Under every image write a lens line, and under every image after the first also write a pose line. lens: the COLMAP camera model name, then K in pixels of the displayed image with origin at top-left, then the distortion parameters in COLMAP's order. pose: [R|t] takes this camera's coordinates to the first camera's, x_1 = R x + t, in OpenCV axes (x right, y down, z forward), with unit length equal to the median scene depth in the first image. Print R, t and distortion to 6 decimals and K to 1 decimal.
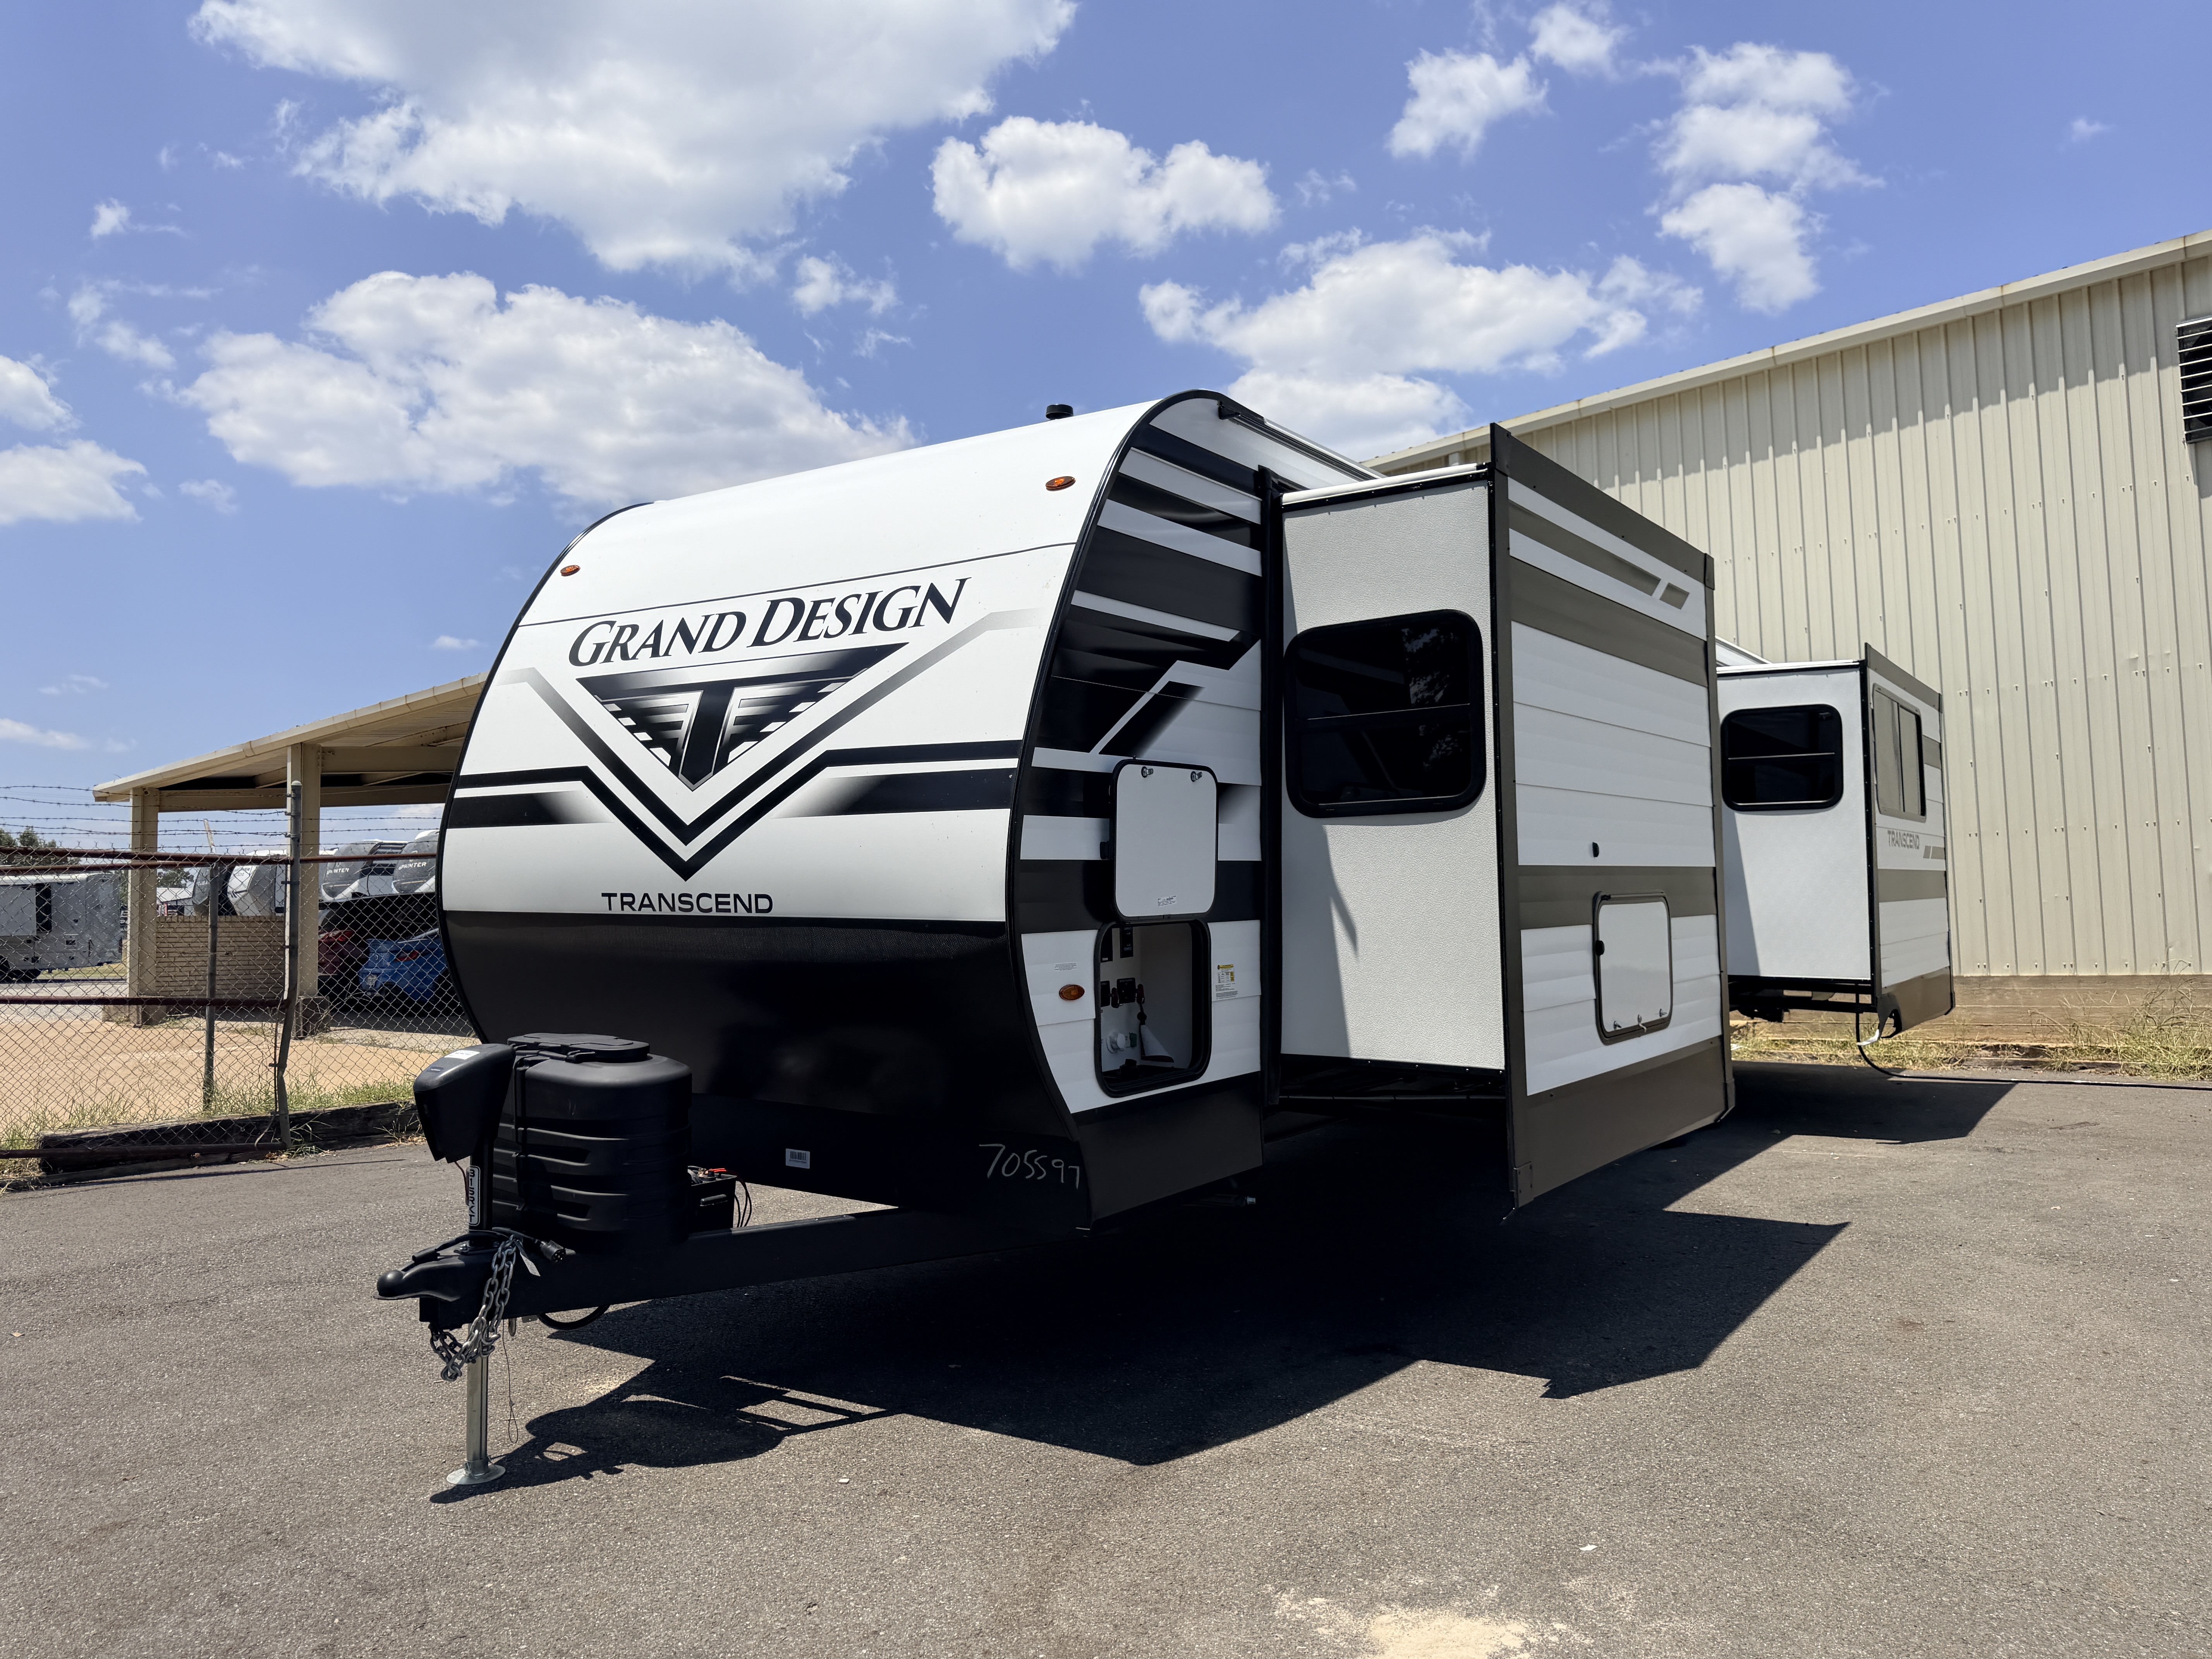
lens RADIAL K [[1510.3, 0, 1106.0], [0, 1510.3, 829.5], [0, 0, 1]] dist [0.125117, -0.203997]
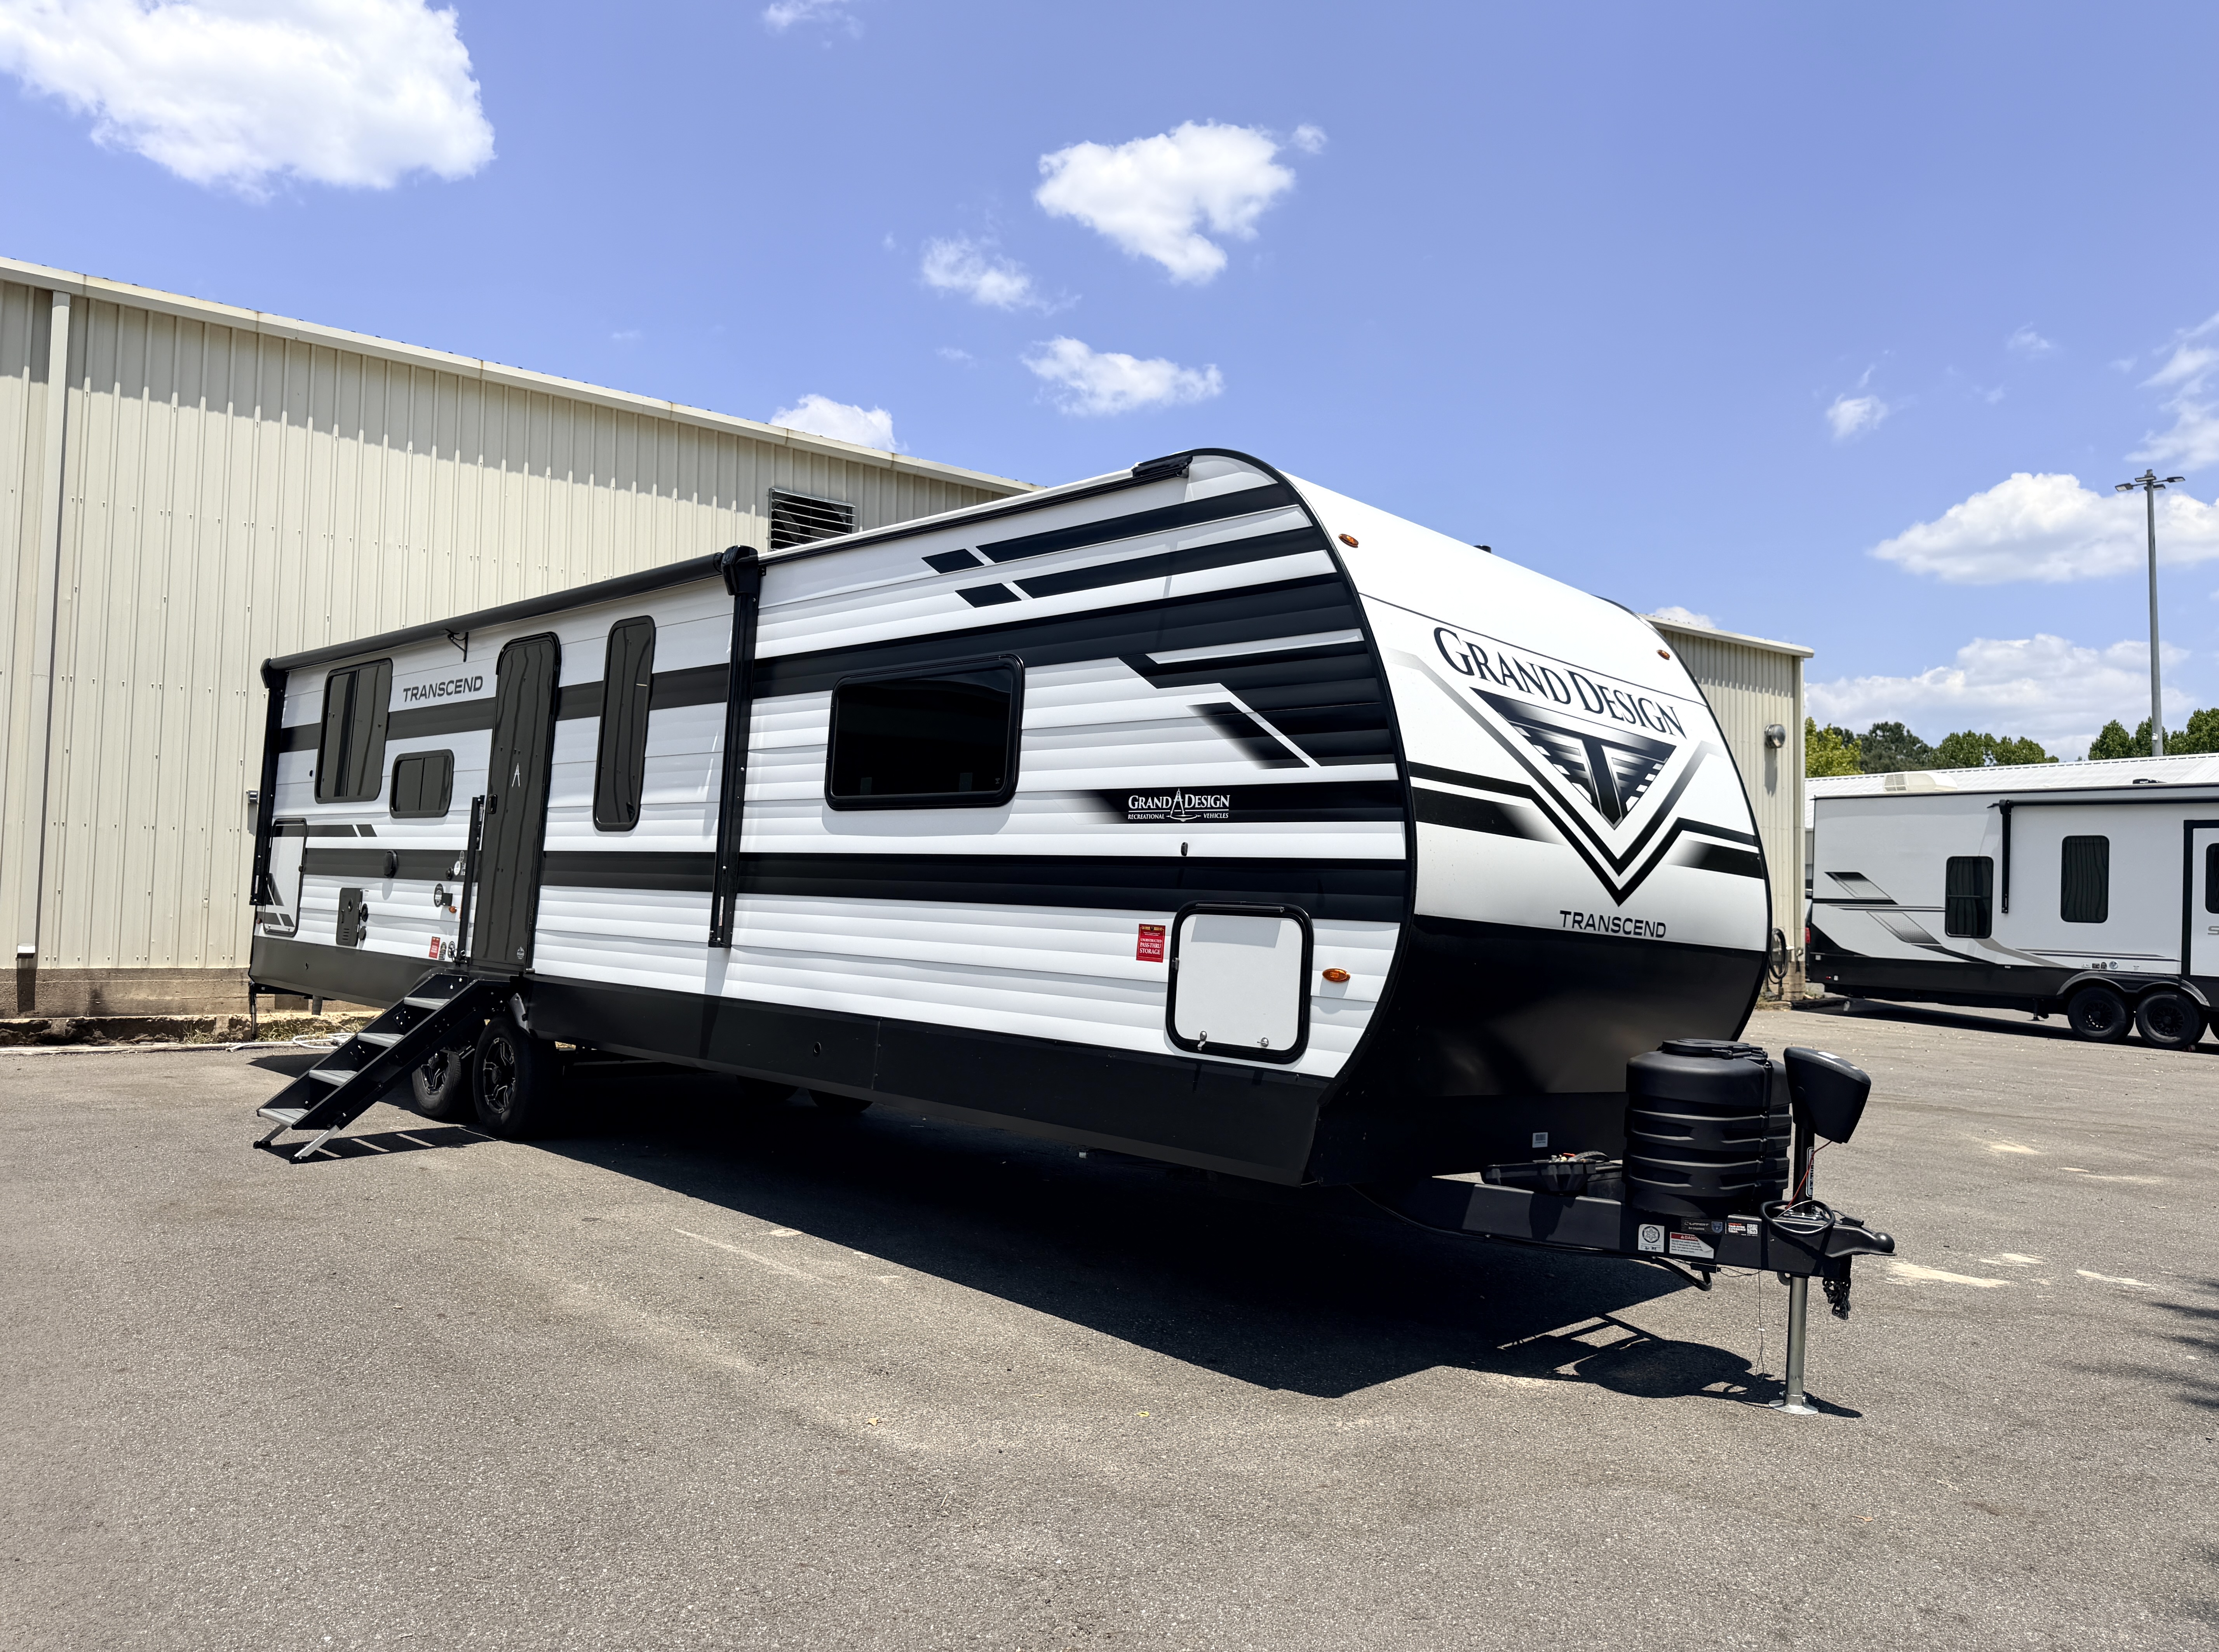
lens RADIAL K [[1515.2, 0, 1109.5], [0, 1515.2, 826.0], [0, 0, 1]] dist [0.125117, -0.203997]
pose [[0.195819, 0.085505, 0.976905, -1.522143], [-0.094481, 0.993202, -0.067992, 0.090089], [-0.976078, -0.078985, 0.202567, 1.155077]]
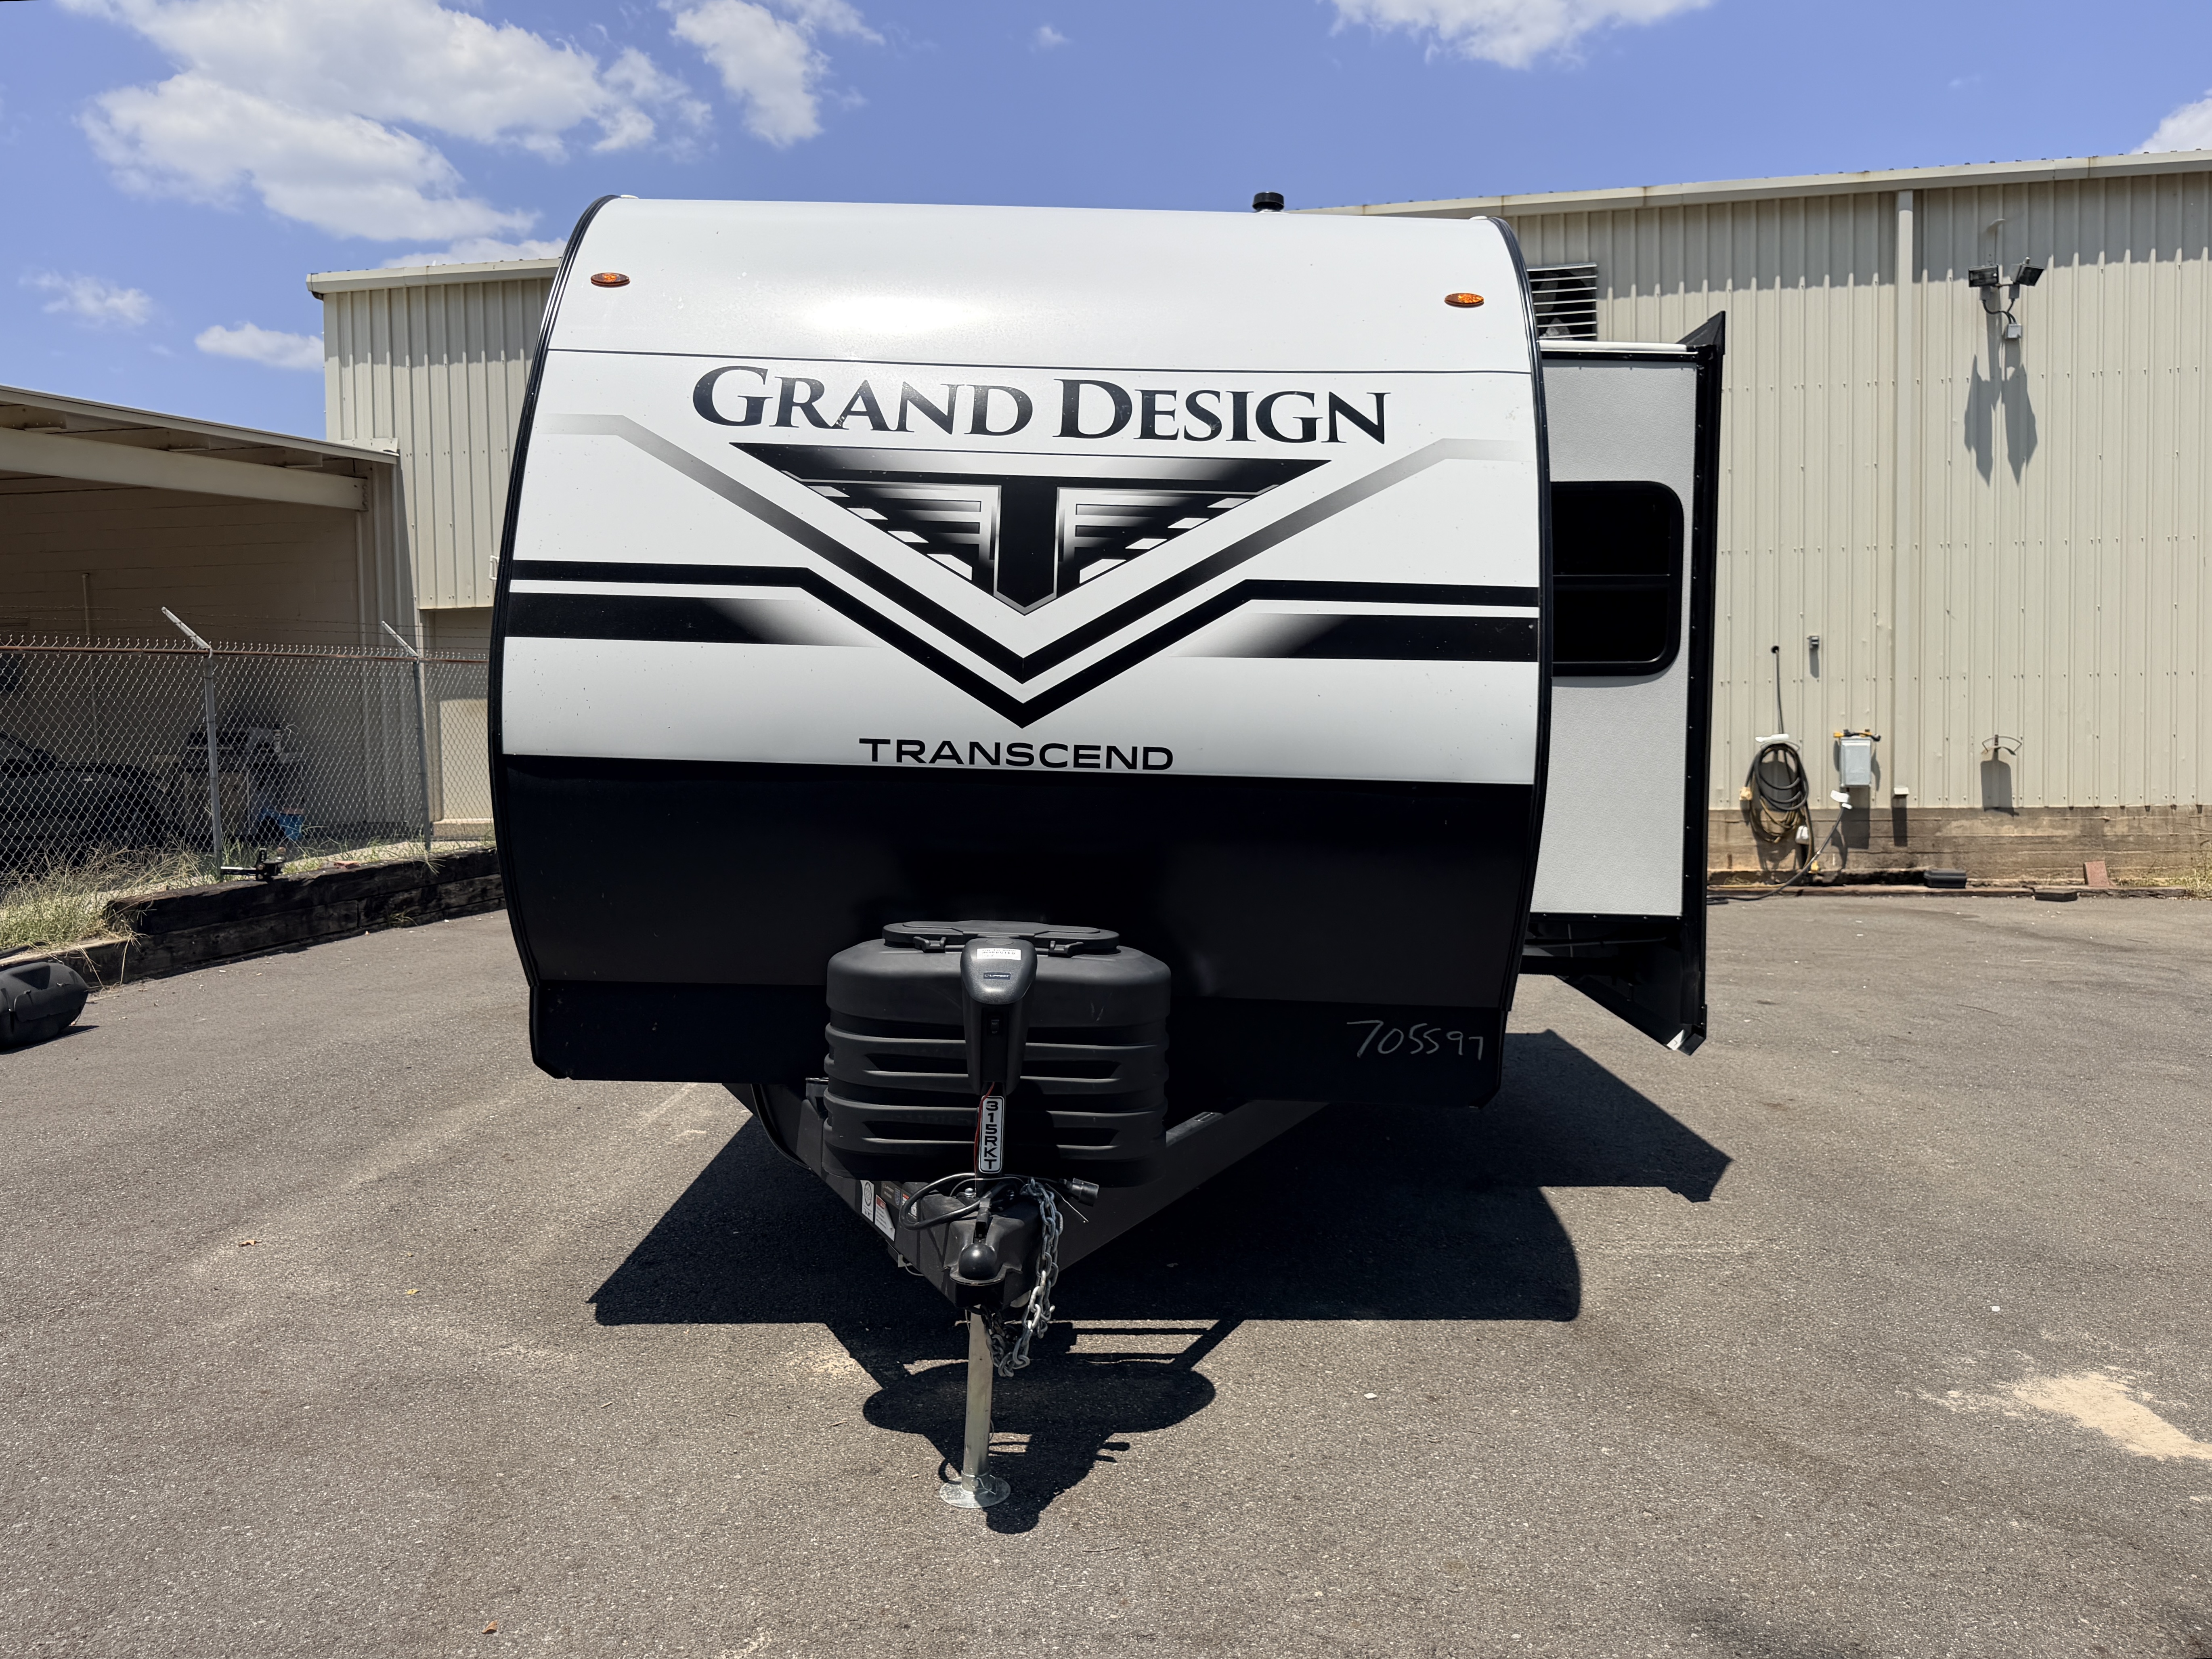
lens RADIAL K [[1572.7, 0, 1112.5], [0, 1572.7, 809.7], [0, 0, 1]] dist [0.103773, -0.138034]
pose [[0.830384, -0.006391, 0.557155, -0.702107], [-0.044260, 0.996018, 0.077391, 0.010748], [-0.555431, -0.088924, 0.826794, 0.286168]]
